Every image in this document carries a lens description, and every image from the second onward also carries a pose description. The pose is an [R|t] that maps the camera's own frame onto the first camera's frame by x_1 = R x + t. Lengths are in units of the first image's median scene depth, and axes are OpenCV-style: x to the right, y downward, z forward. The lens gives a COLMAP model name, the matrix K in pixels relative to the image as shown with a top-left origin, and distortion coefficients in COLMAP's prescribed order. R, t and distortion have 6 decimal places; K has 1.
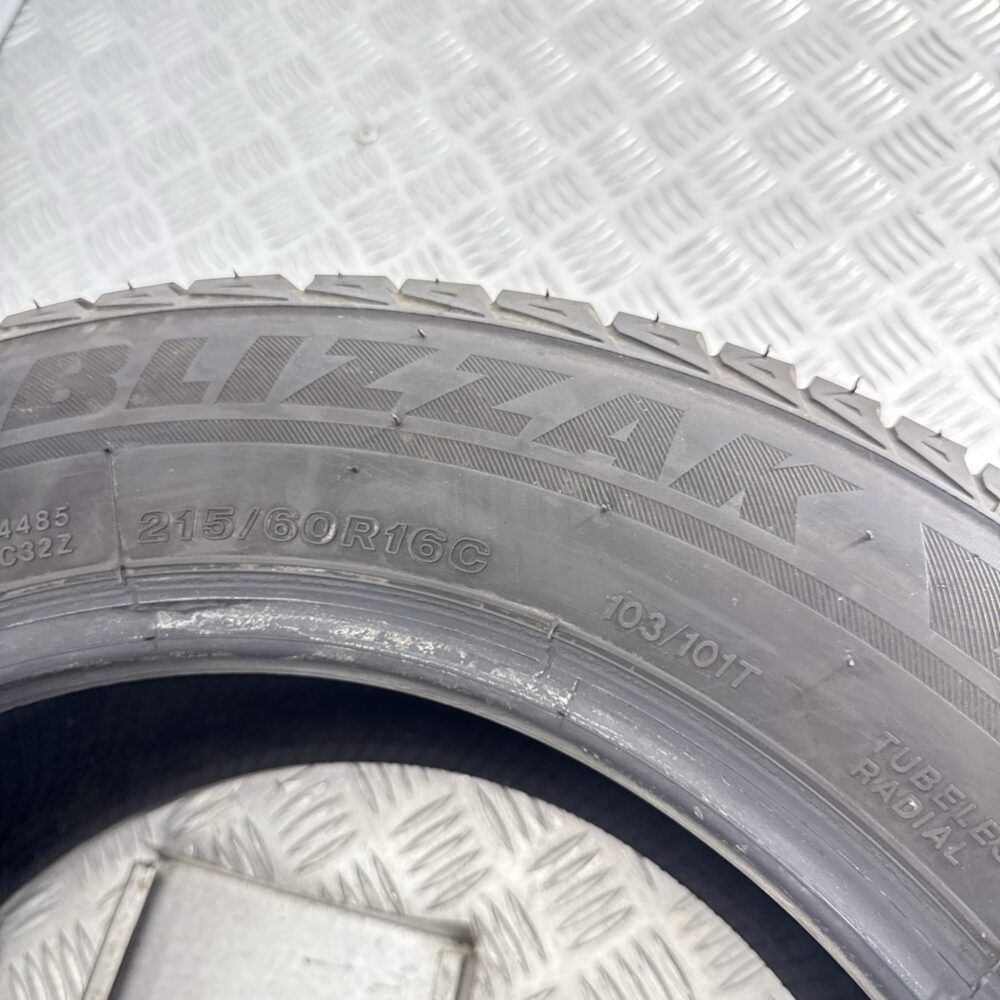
lens RADIAL K [[961.8, 0, 500.8], [0, 961.8, 508.5], [0, 0, 1]] dist [0.103923, -0.189953]
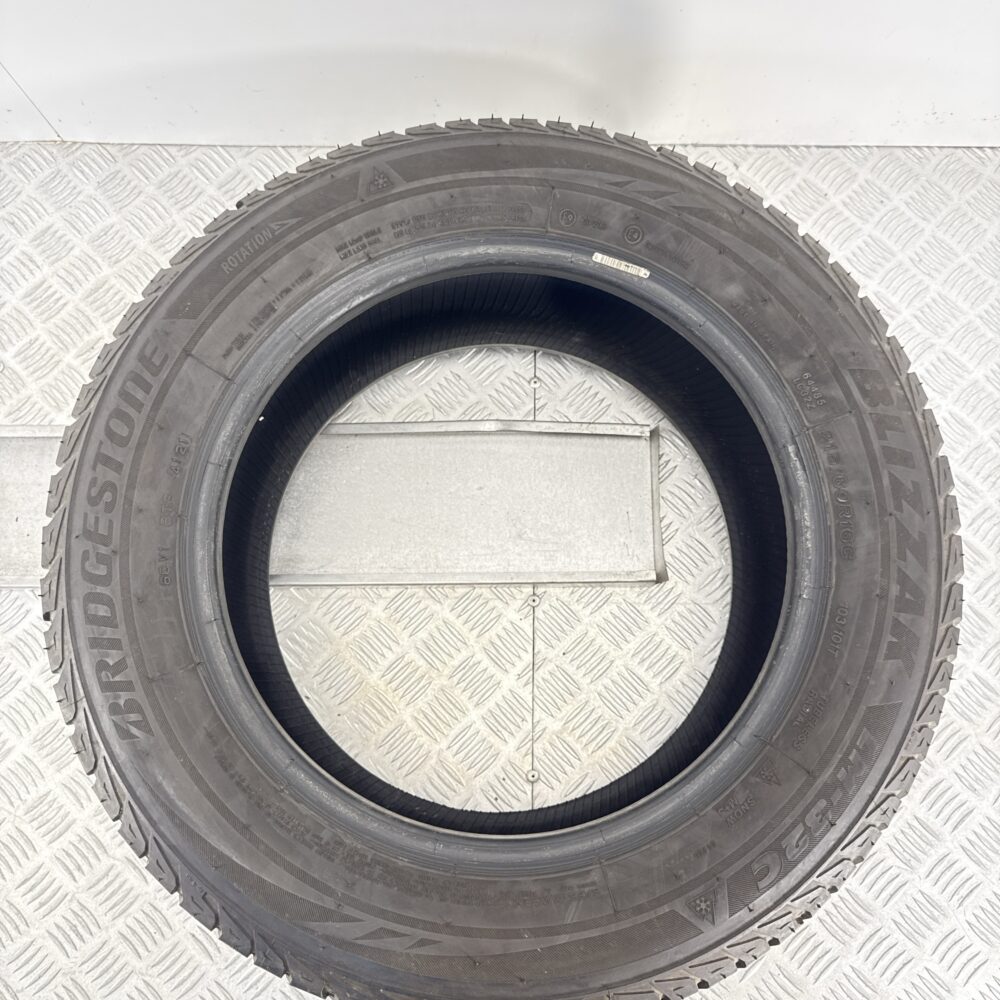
lens RADIAL K [[961.8, 0, 500.8], [0, 961.8, 508.5], [0, 0, 1]] dist [0.103923, -0.189953]
pose [[0.235465, 0.968534, -0.080612, -0.155337], [-0.914319, 0.248877, 0.319501, 0.033895], [0.329510, -0.001526, 0.944151, -1.881705]]
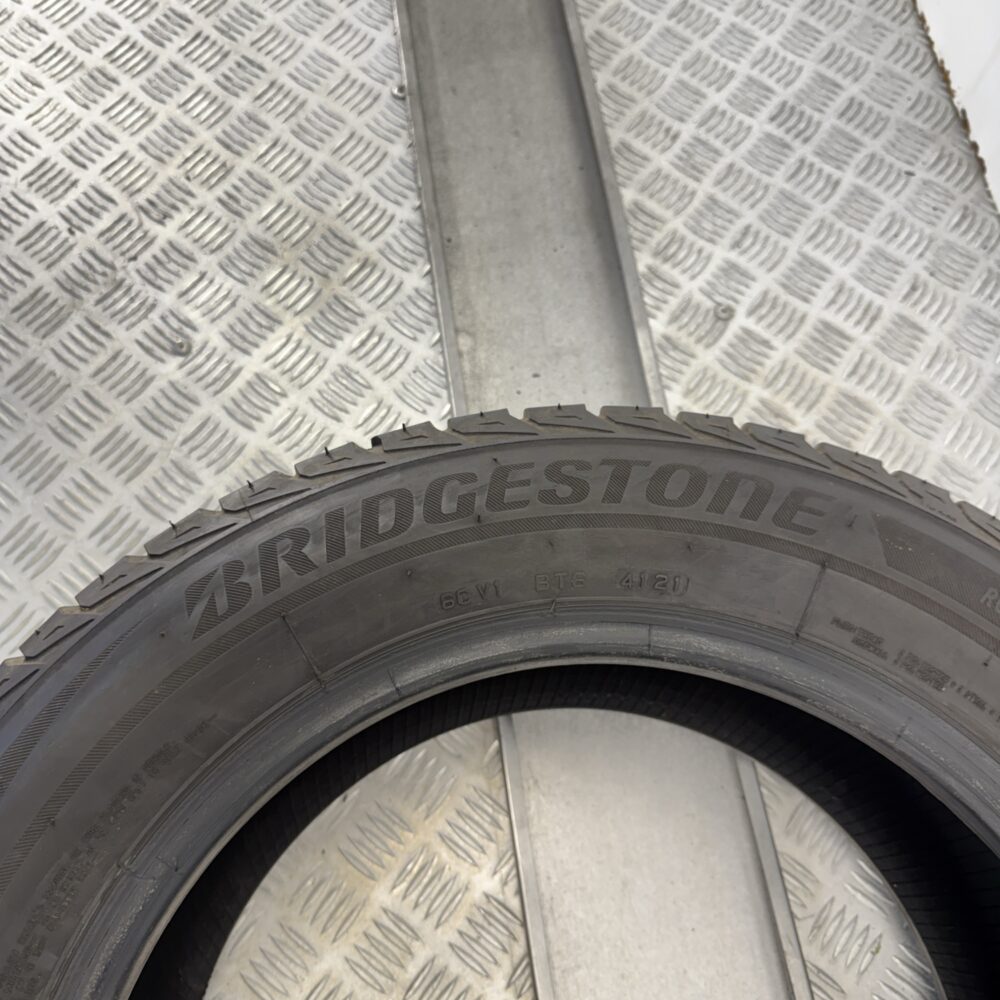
lens RADIAL K [[961.8, 0, 500.8], [0, 961.8, 508.5], [0, 0, 1]] dist [0.103923, -0.189953]
pose [[-0.923091, 0.382187, -0.042847, -0.457482], [-0.320581, -0.703142, 0.634681, 0.782558], [0.212439, 0.599604, 0.771586, -1.049576]]
